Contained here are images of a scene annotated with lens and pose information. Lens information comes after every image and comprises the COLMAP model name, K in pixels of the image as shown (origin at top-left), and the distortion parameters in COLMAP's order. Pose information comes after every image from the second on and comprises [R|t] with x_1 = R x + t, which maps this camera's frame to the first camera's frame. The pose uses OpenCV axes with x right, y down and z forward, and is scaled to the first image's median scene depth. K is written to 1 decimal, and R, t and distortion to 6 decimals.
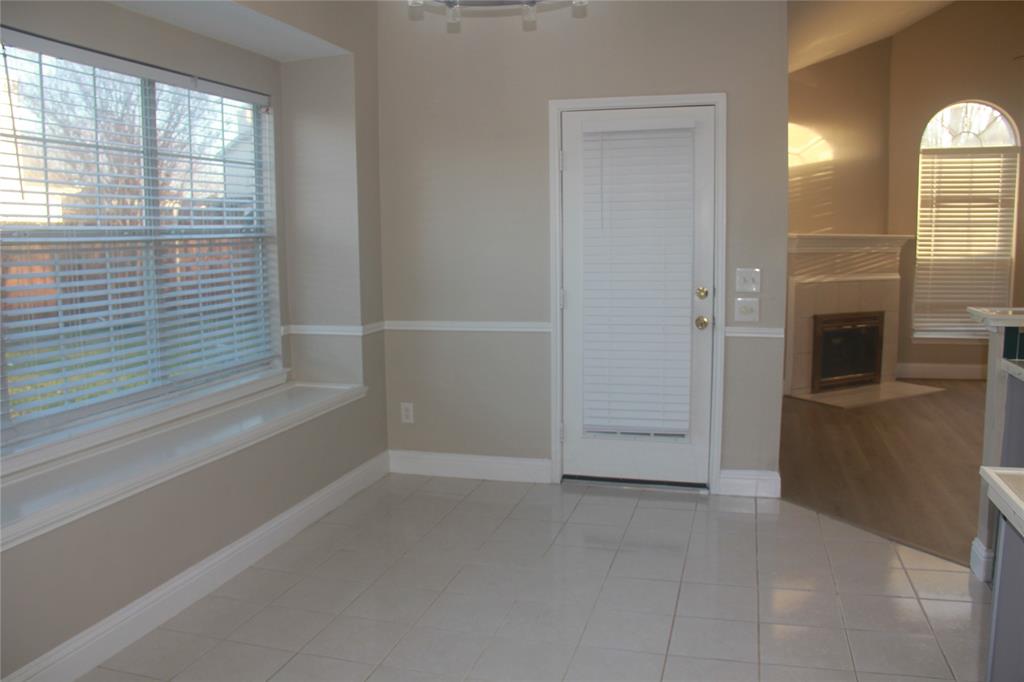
lens RADIAL K [[850.2, 0, 512.0], [0, 850.2, 341.0], [0, 0, 1]] dist [-0.126976, 0.003955]
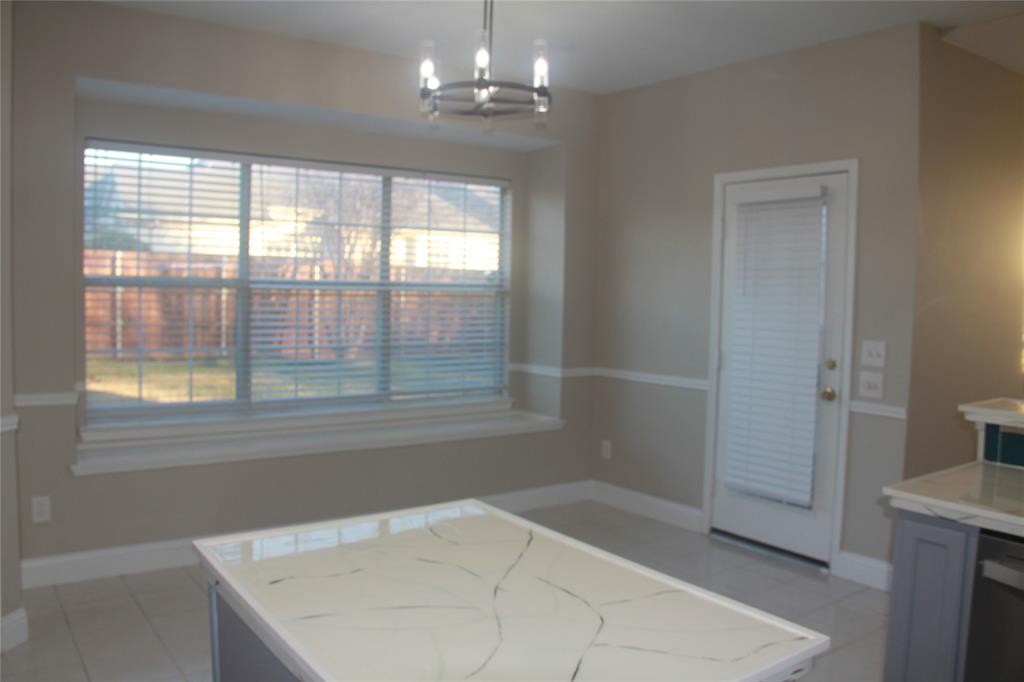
lens RADIAL K [[850.2, 0, 512.0], [0, 850.2, 341.0], [0, 0, 1]] dist [-0.126976, 0.003955]
pose [[0.770150, 0.065351, -0.634506, 0.508242], [-0.108572, 0.993652, -0.029442, -0.013421], [0.628555, 0.091564, 0.772357, 0.022873]]
